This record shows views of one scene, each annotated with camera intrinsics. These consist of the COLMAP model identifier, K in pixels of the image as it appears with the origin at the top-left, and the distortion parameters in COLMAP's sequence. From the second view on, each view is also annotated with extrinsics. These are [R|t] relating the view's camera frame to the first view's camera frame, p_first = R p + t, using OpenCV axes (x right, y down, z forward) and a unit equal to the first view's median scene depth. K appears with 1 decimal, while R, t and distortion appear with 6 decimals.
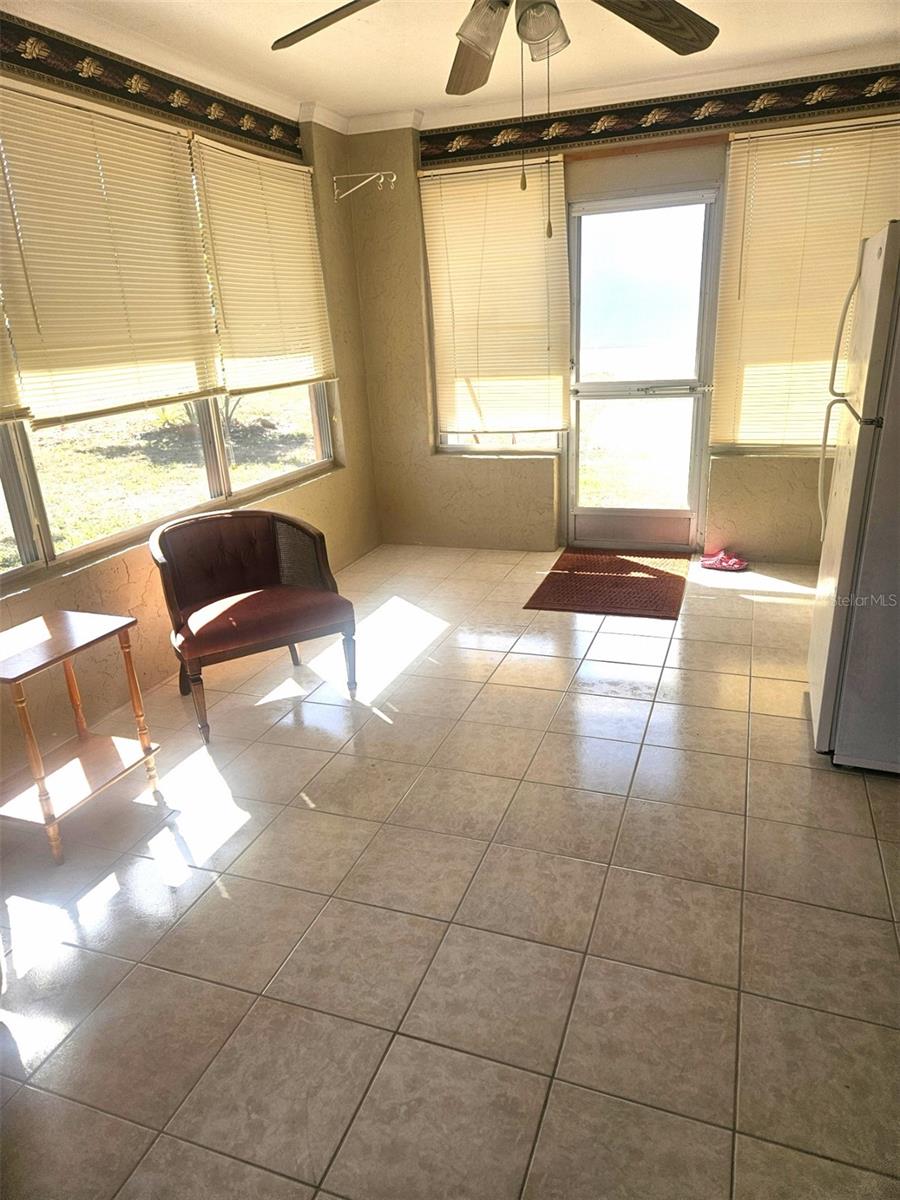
lens RADIAL K [[802.1, 0, 445.3], [0, 802.1, 593.3], [0, 0, 1]] dist [0.084608, -0.052374]
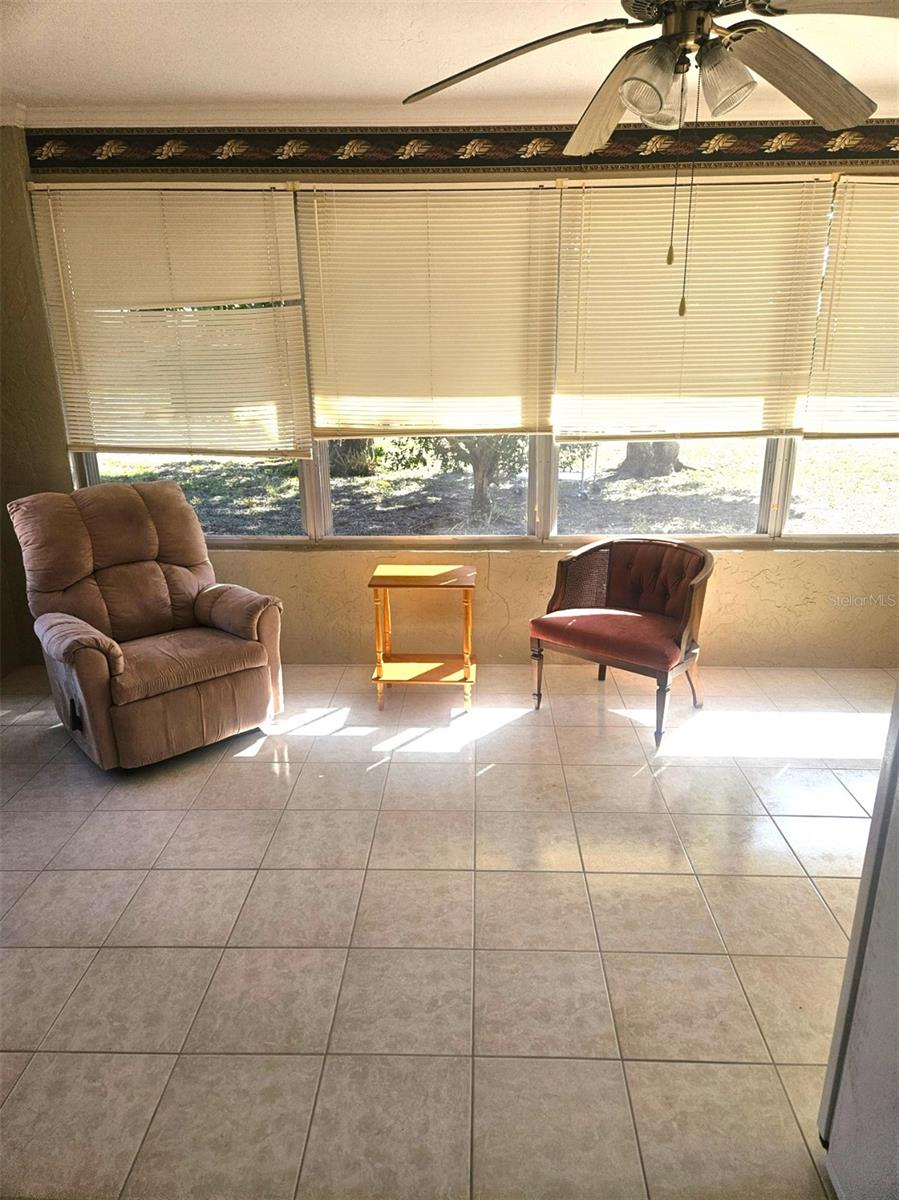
lens RADIAL K [[793.2, 0, 447.3], [0, 793.2, 595.5], [0, 0, 1]] dist [0.065268, -0.049808]
pose [[0.318015, 0.313821, -0.894641, 1.107827], [-0.310552, 0.926051, 0.214448, -0.307380], [0.895781, 0.209635, 0.391955, 0.606156]]
